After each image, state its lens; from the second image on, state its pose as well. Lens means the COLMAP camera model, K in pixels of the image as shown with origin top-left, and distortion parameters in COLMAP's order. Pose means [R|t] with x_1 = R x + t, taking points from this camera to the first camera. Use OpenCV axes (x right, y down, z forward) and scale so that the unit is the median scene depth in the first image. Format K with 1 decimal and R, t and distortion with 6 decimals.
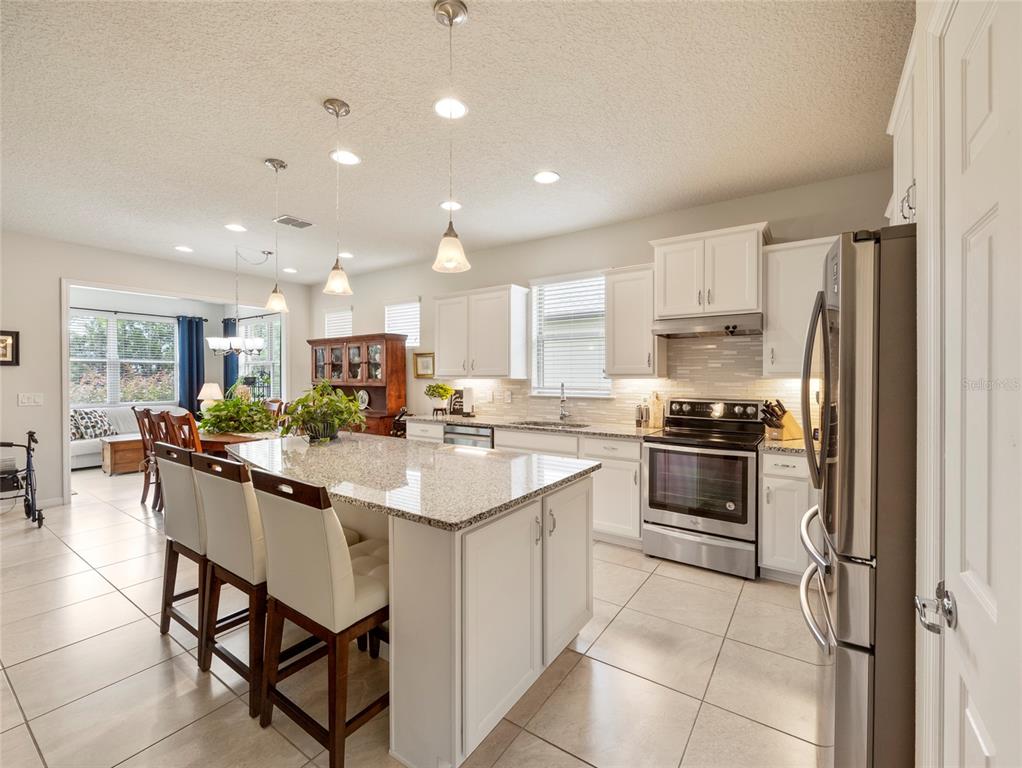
lens RADIAL K [[441.2, 0, 511.8], [0, 441.2, 378.3], [0, 0, 1]] dist [-0.003018, -0.000393]
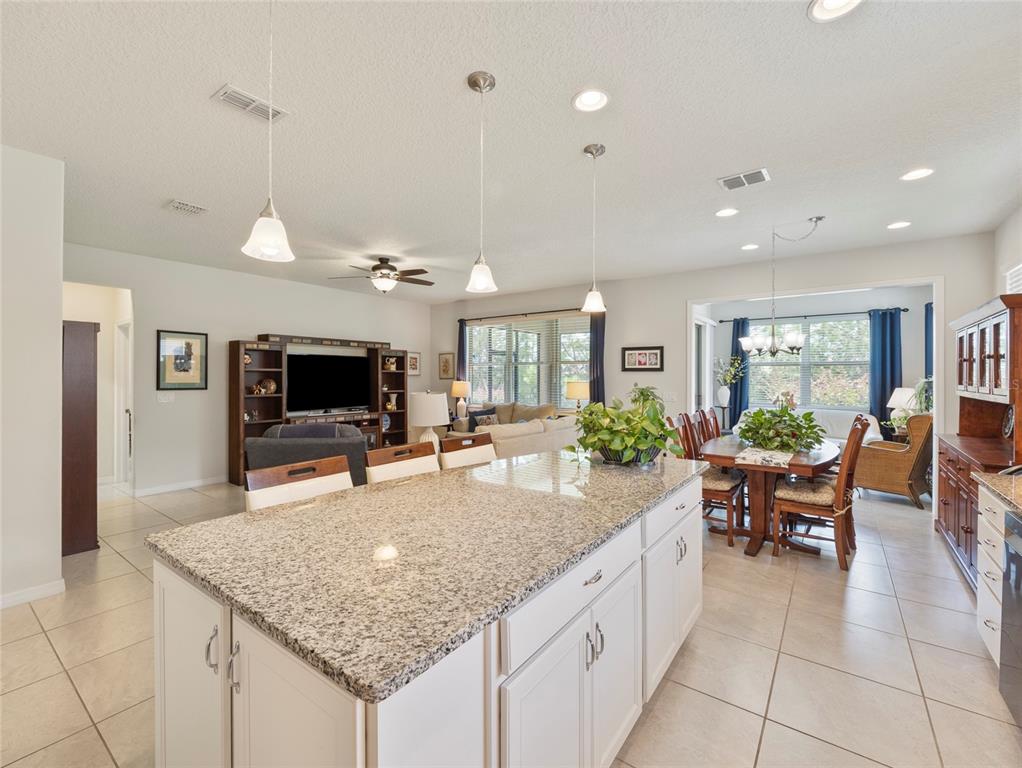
lens RADIAL K [[441.2, 0, 511.8], [0, 441.2, 378.3], [0, 0, 1]] dist [-0.003018, -0.000393]
pose [[-0.028348, 0.006653, -0.999576, 0.209380], [-0.008499, 0.999940, 0.006896, -0.009608], [0.999562, 0.008691, -0.028290, 0.466441]]
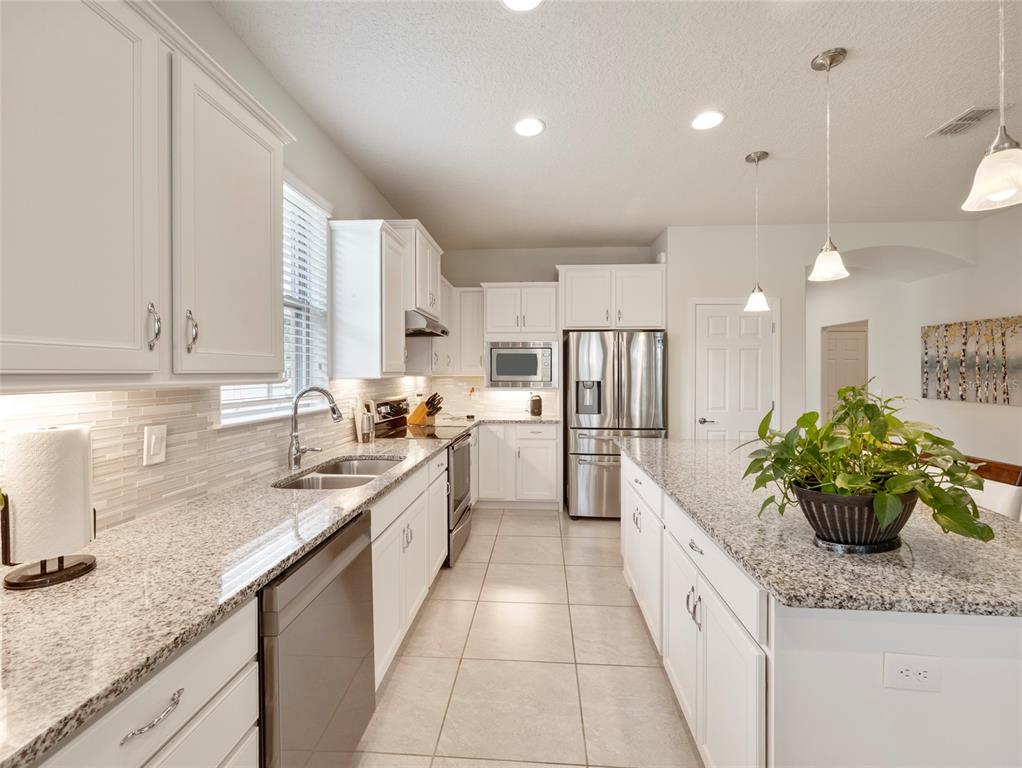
lens RADIAL K [[441.2, 0, 511.8], [0, 441.2, 378.3], [0, 0, 1]] dist [-0.003018, -0.000393]
pose [[-0.508531, -0.009392, 0.860992, -0.343258], [0.003203, 0.999913, 0.012799, -0.005149], [-0.861038, 0.009267, -0.508457, 0.831425]]
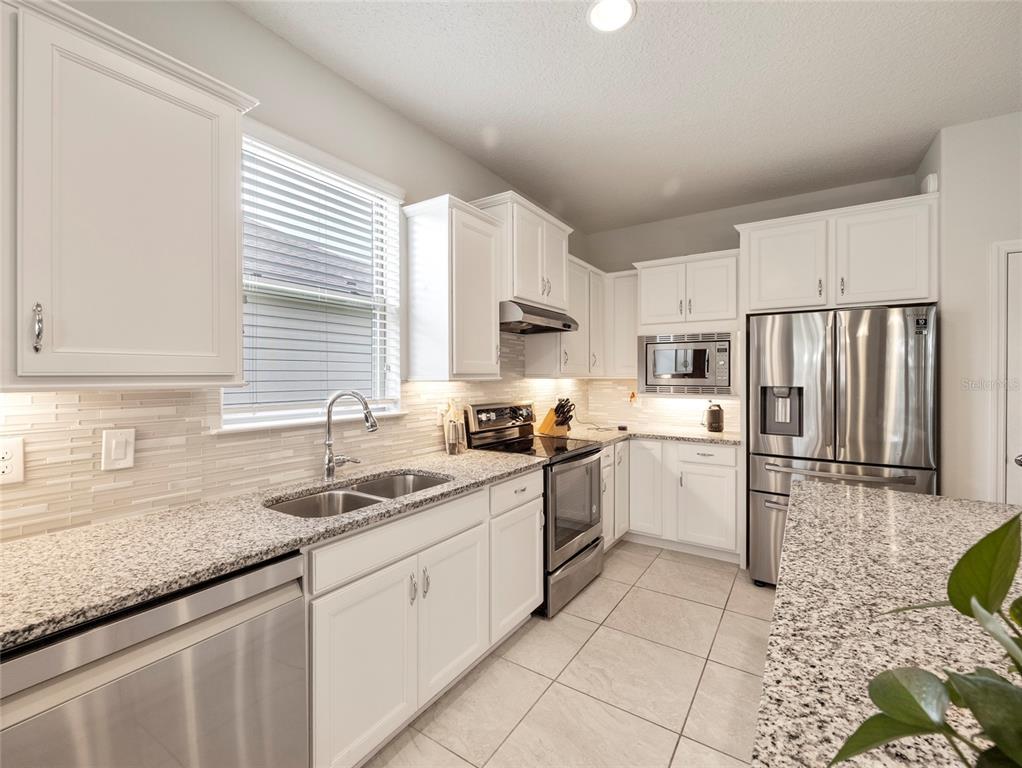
lens RADIAL K [[441.2, 0, 511.8], [0, 441.2, 378.3], [0, 0, 1]] dist [-0.003018, -0.000393]
pose [[-0.018018, -0.005853, 0.999821, -0.266582], [0.004451, 0.999972, 0.005934, -0.004275], [-0.999828, 0.004557, -0.017992, 0.657291]]
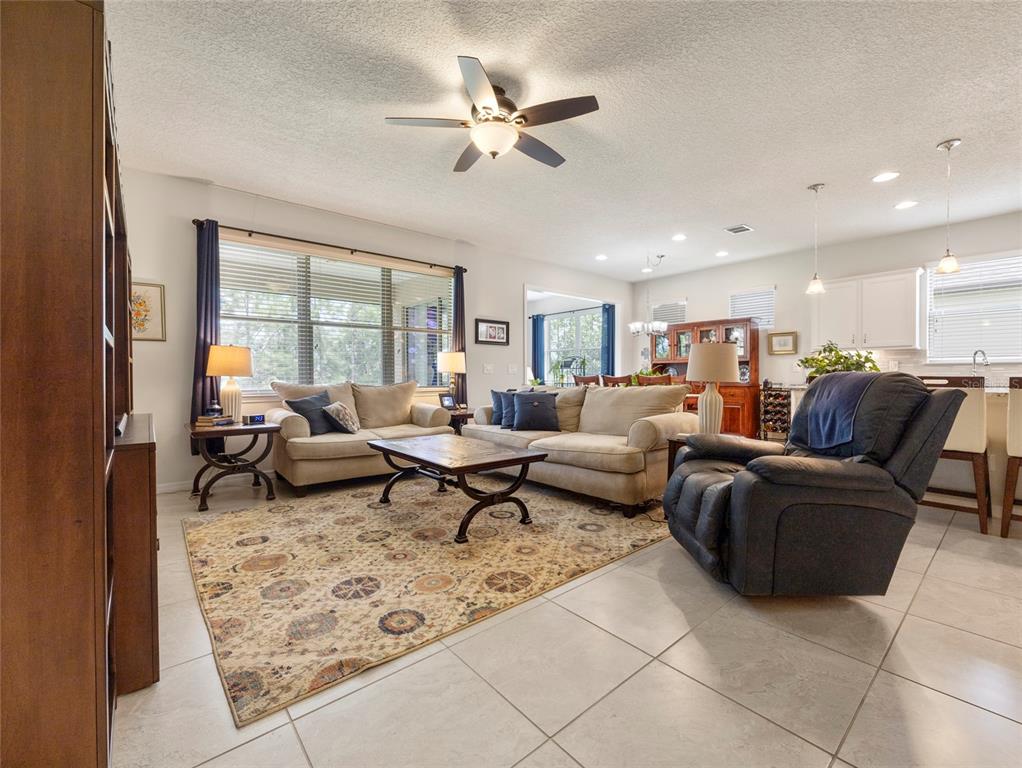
lens RADIAL K [[438.2, 0, 512.4], [0, 438.2, 378.0], [0, 0, 1]] dist [-0.003768, -0.000441]
pose [[0.965028, 0.000248, -0.262148, -0.597280], [-0.000293, 1.000000, -0.000134, 0.065388], [0.262148, 0.000206, 0.965028, -0.322039]]
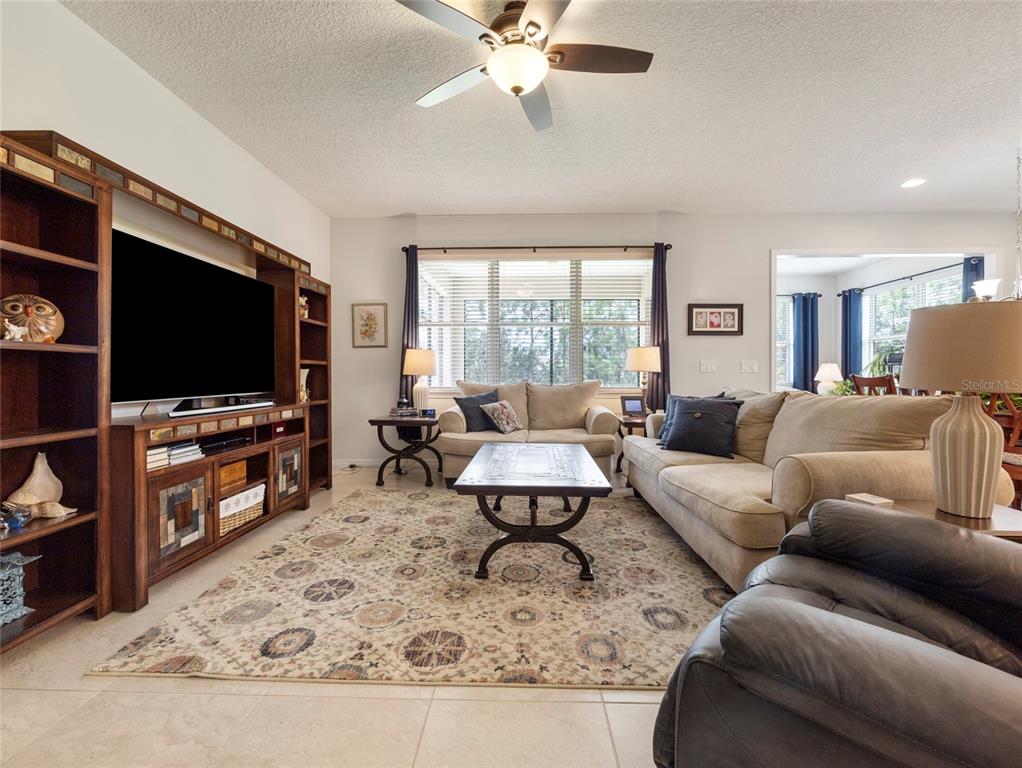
lens RADIAL K [[438.2, 0, 512.4], [0, 438.2, 378.0], [0, 0, 1]] dist [-0.003768, -0.000441]
pose [[0.542255, 0.007908, -0.840177, -0.423741], [-0.006936, 0.999964, 0.004935, 0.062791], [0.840185, 0.003151, 0.542290, -0.055606]]
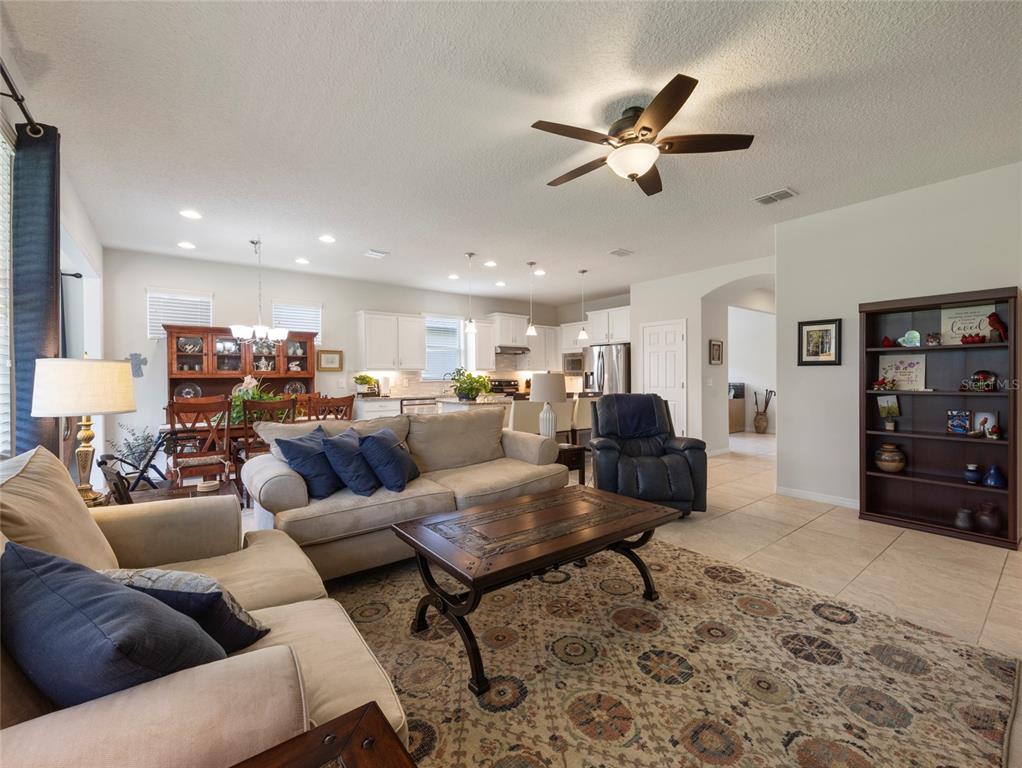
lens RADIAL K [[441.2, 0, 511.8], [0, 441.2, 378.3], [0, 0, 1]] dist [-0.003018, -0.000393]
pose [[0.298505, -0.003598, 0.954401, -1.250061], [0.012810, 0.999918, -0.000237, 0.027932], [-0.954322, 0.012297, 0.298527, 0.142465]]
